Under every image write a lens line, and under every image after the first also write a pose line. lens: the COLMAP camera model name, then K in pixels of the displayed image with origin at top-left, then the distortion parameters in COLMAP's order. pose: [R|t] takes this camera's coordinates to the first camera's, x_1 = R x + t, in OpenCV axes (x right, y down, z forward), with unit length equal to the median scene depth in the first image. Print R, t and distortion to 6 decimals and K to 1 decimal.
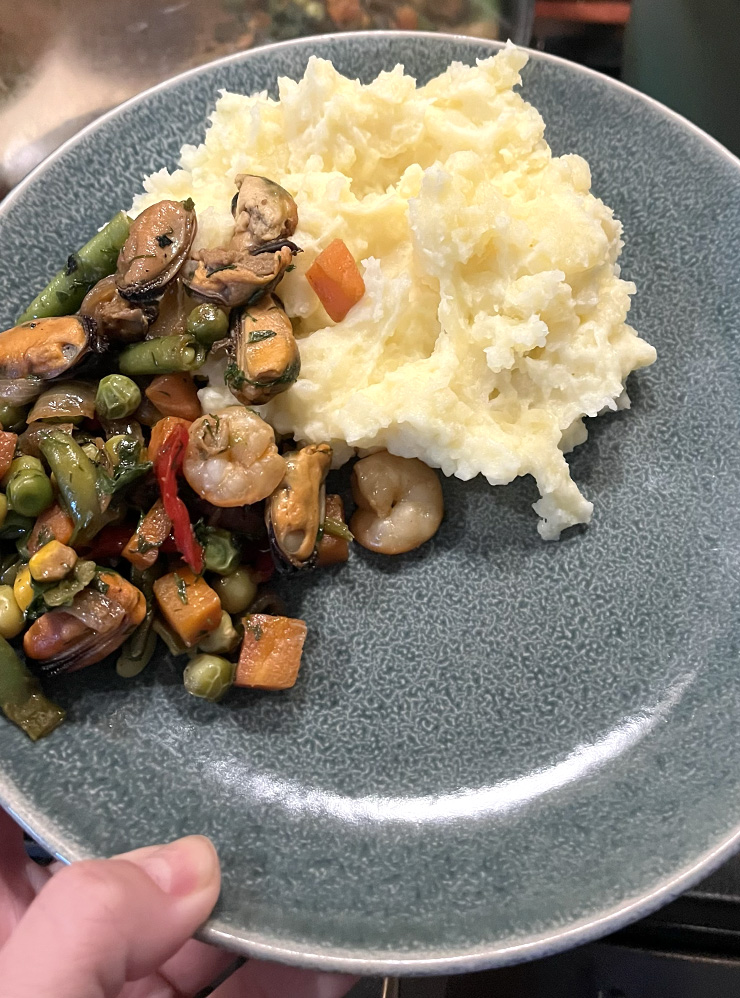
lens RADIAL K [[792.9, 0, 369.8], [0, 792.9, 498.9], [0, 0, 1]] dist [-0.000206, -0.000047]
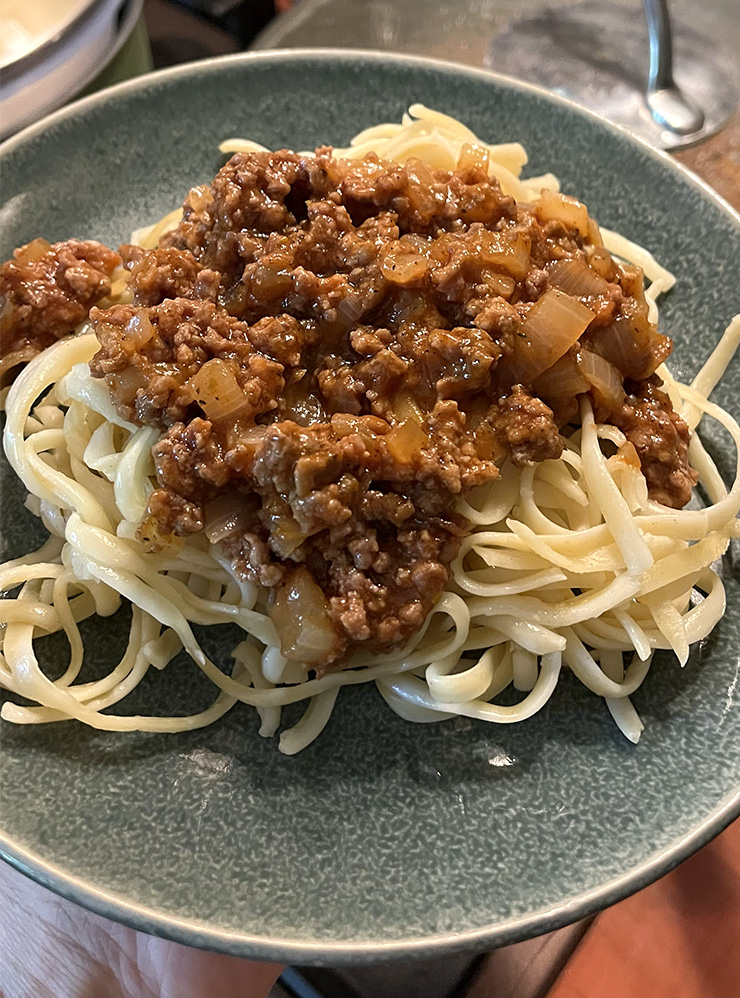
lens RADIAL K [[792.9, 0, 369.8], [0, 792.9, 499.1], [0, 0, 1]] dist [-0.000206, -0.000047]
pose [[-0.867985, 0.421372, -0.262771, 0.279255], [-0.485162, -0.606686, 0.629722, -0.717653], [0.105928, 0.674075, 0.731028, 0.330717]]
